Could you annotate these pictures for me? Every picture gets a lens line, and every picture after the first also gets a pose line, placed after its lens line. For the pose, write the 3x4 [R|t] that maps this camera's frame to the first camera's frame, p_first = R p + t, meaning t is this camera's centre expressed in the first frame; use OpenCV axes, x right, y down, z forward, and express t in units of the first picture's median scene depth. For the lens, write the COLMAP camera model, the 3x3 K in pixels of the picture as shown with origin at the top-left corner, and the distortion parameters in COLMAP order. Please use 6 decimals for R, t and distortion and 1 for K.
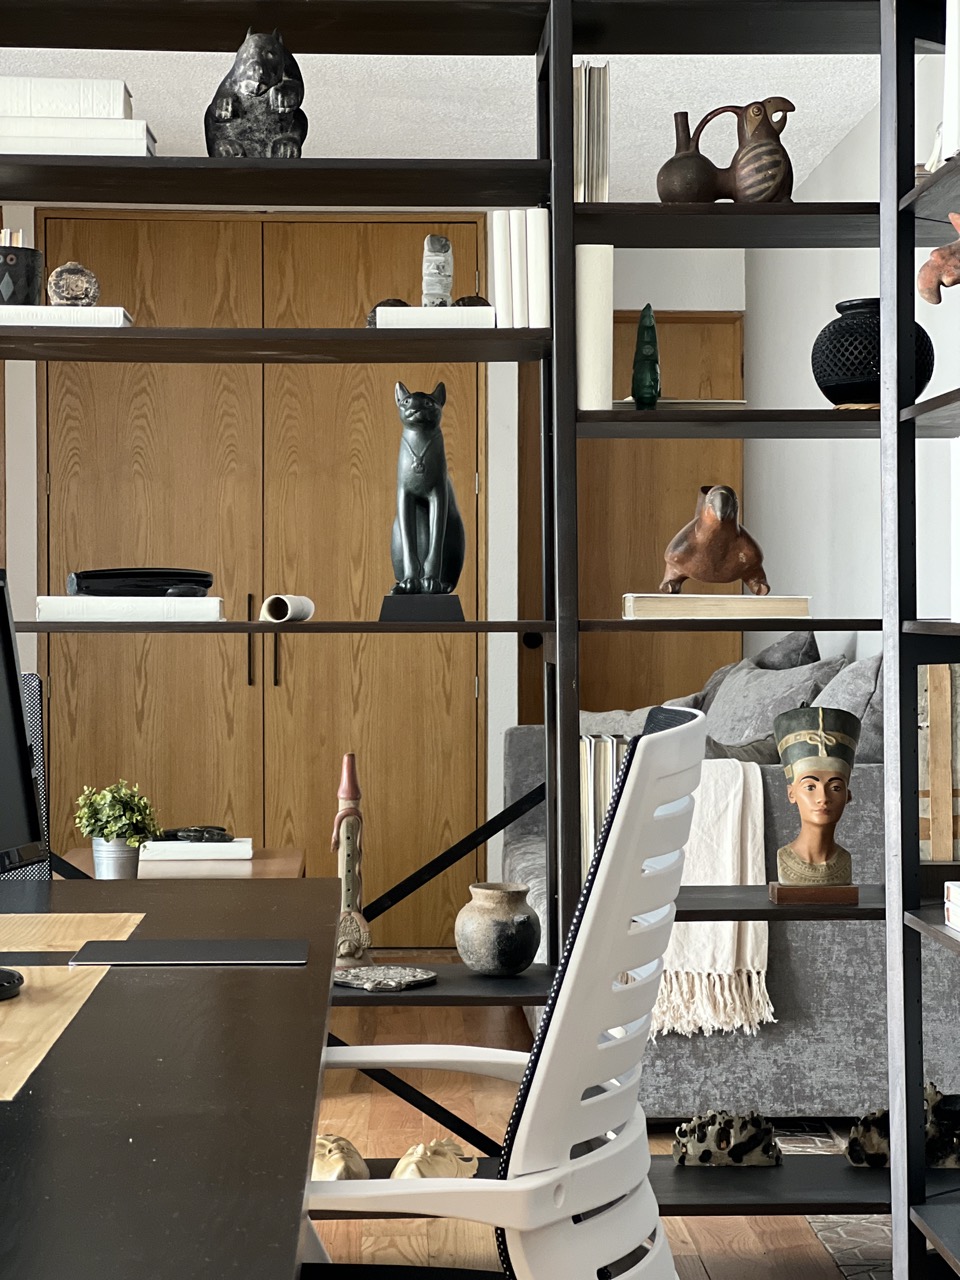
lens RADIAL K [[2811.4, 0, 501.6], [0, 2811.4, 637.0], [0, 0, 1]] dist [-0.284322, 6.946532]
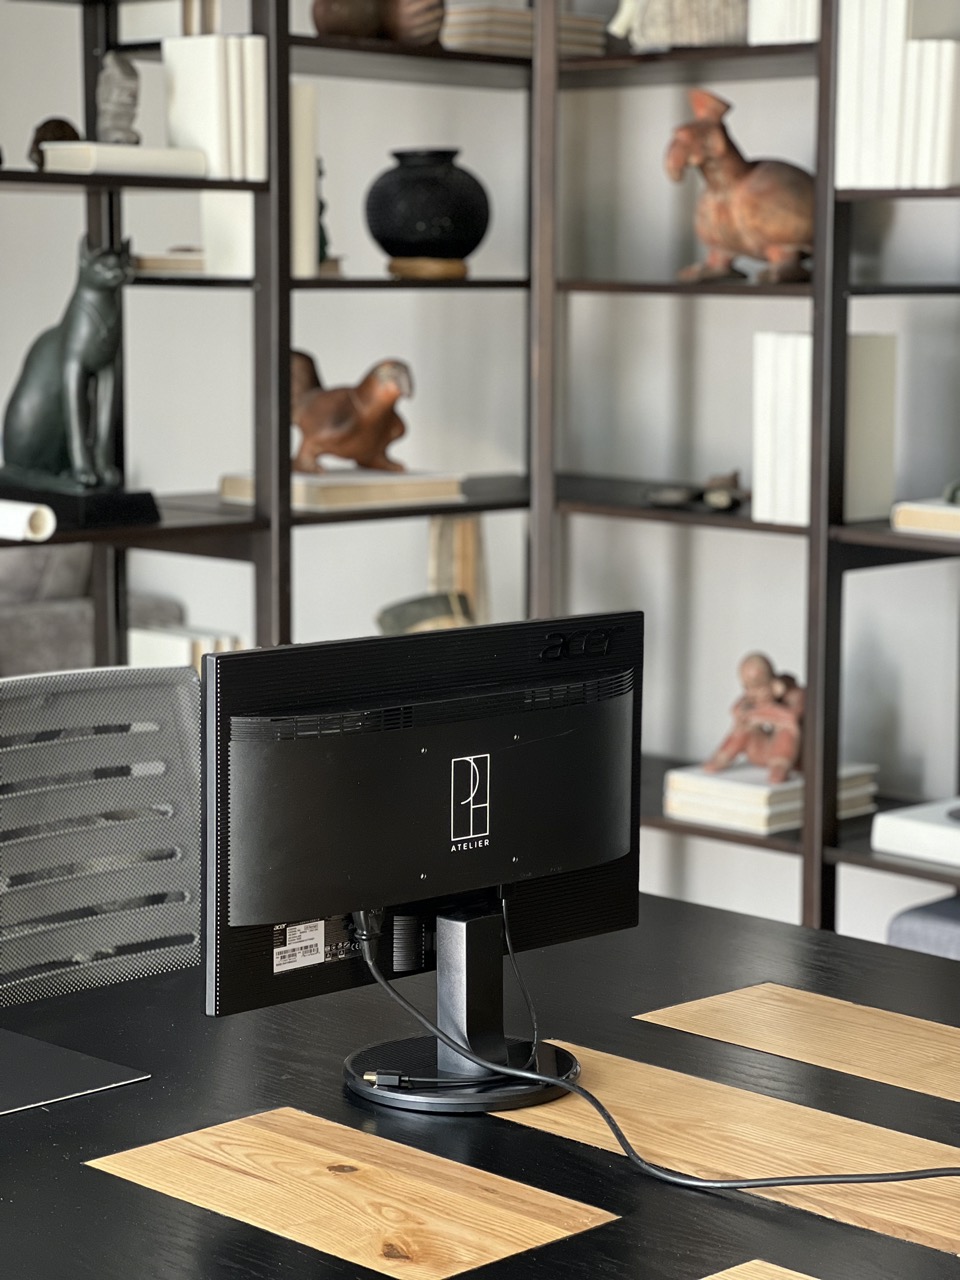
lens RADIAL K [[2871.6, 0, 483.8], [0, 2871.6, 634.5], [0, 0, 1]] dist [-0.255304, 6.423235]
pose [[0.724955, -0.075102, 0.684690, -0.541295], [-0.009366, 0.992871, 0.118822, -0.075344], [-0.688733, -0.092553, 0.719084, 0.295821]]
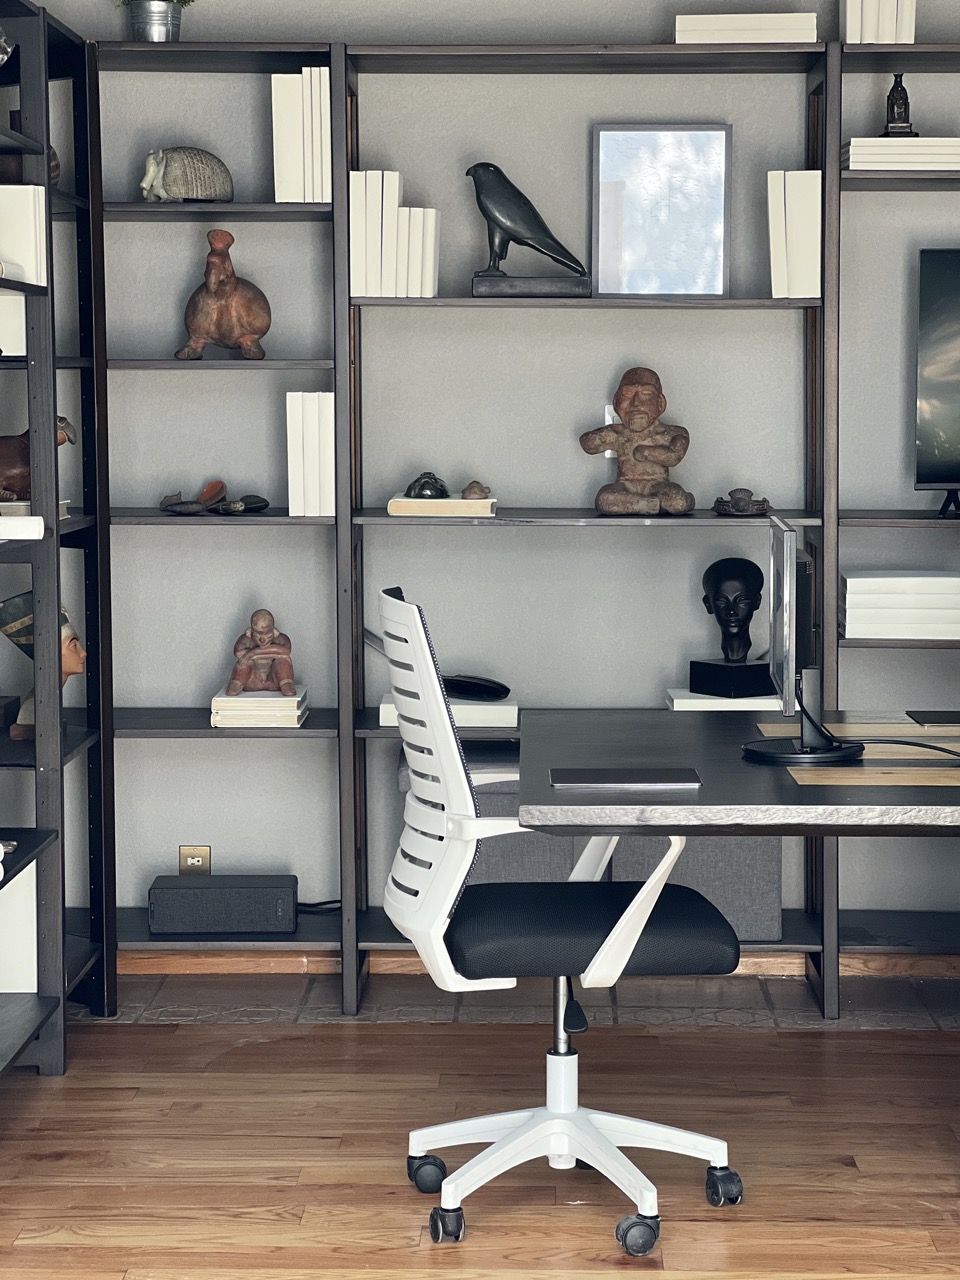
lens RADIAL K [[2811.4, 0, 501.6], [0, 2811.4, 637.0], [0, 0, 1]] dist [-0.284322, 6.946532]
pose [[0.071767, -0.084386, 0.993845, -1.174002], [0.010872, 0.996422, 0.083820, -0.057820], [-0.997362, 0.004790, 0.072427, 0.698336]]
